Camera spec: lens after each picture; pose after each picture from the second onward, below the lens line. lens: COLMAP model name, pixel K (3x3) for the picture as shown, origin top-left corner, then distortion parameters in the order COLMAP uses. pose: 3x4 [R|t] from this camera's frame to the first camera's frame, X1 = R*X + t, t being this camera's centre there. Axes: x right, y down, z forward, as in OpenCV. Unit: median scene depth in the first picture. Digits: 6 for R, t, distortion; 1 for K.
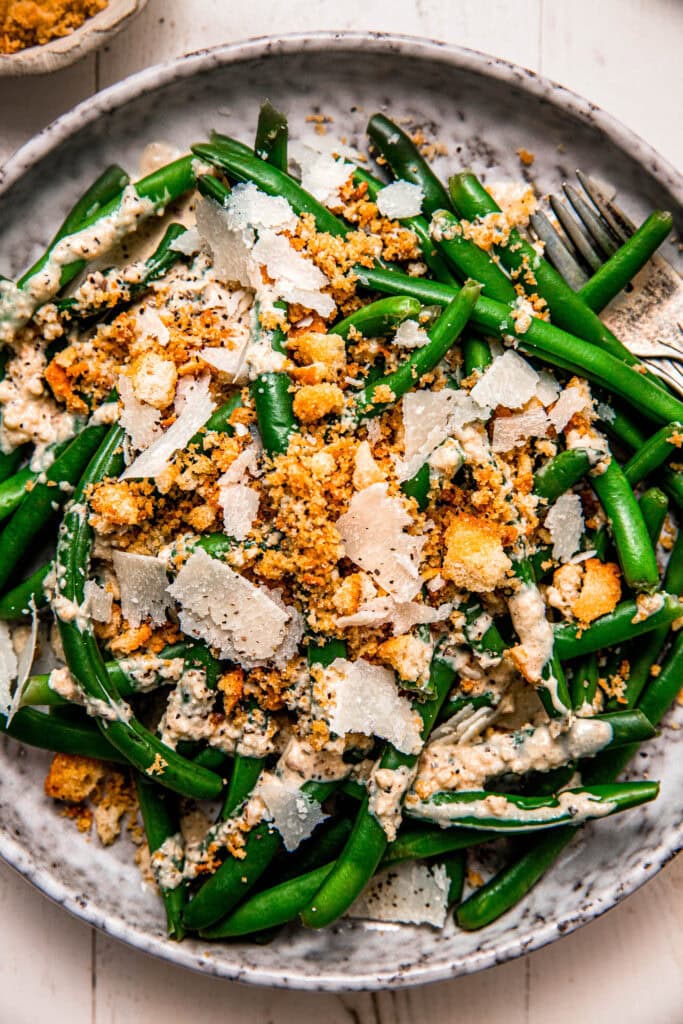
lens RADIAL K [[1522.2, 0, 346.7], [0, 1522.2, 519.4], [0, 0, 1]] dist [-0.027688, 0.000000]
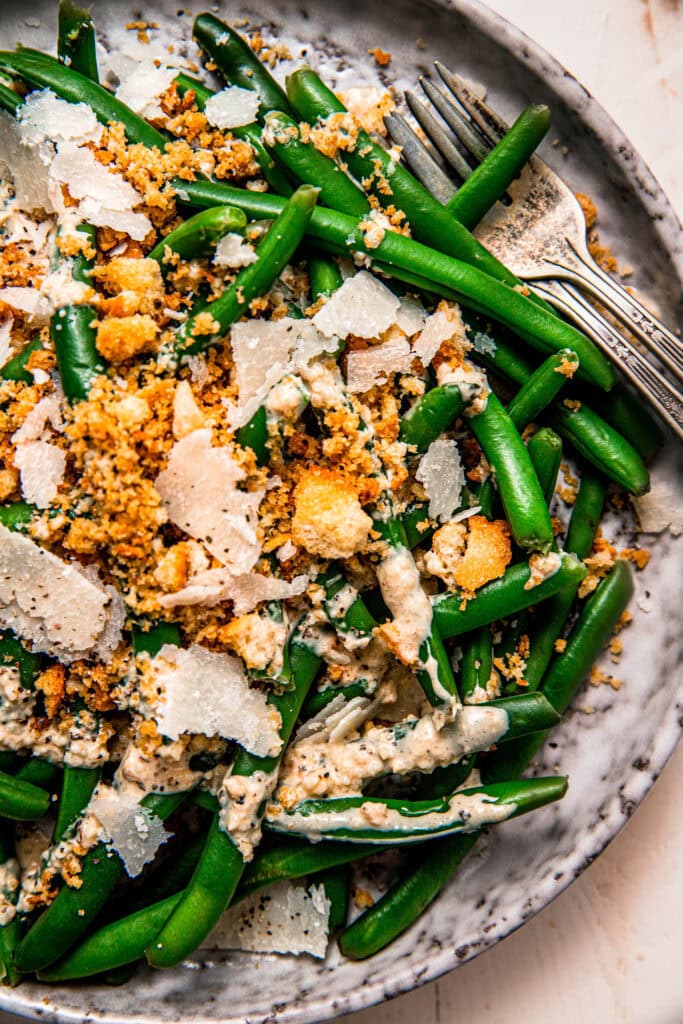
lens RADIAL K [[1394.0, 0, 342.1], [0, 1394.0, 510.5], [0, 0, 1]] dist [-0.065222, 0.000000]
pose [[0.998977, -0.044611, -0.007387, 0.094091], [0.044447, 0.998791, -0.020981, 0.036282], [0.008314, 0.020631, 0.999753, 0.228073]]
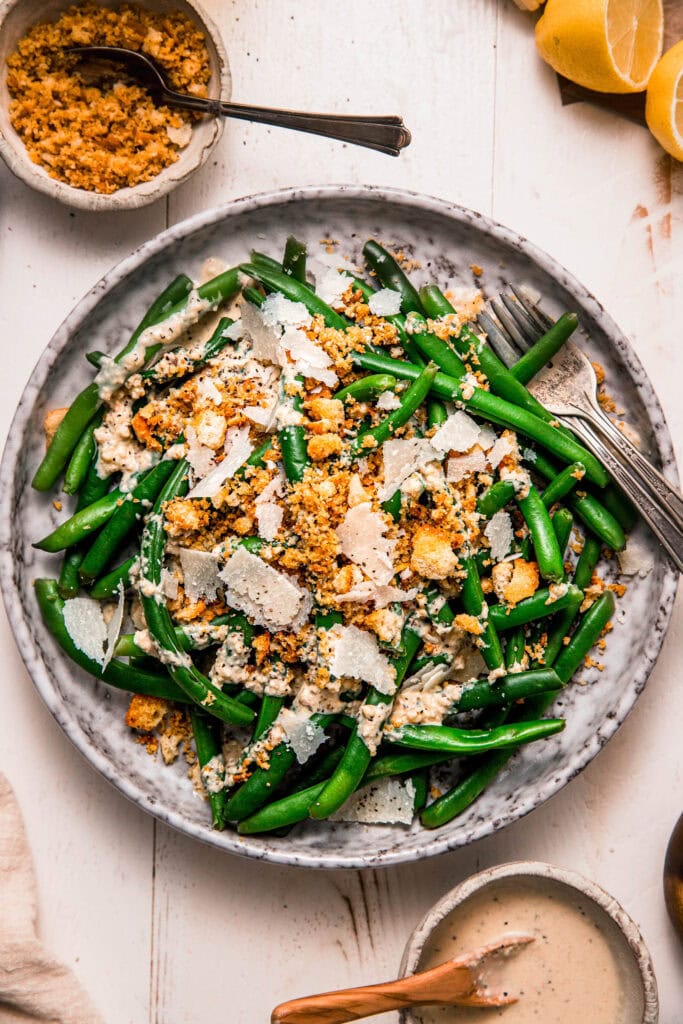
lens RADIAL K [[1714.5, 0, 344.9], [0, 1714.5, 506.3], [0, 0, 1]] dist [0.071176, 0.000000]
pose [[0.999782, 0.011699, -0.017291, 0.027848], [-0.012161, 0.999565, -0.026873, 0.022313], [0.016969, 0.027077, 0.999489, -0.596126]]
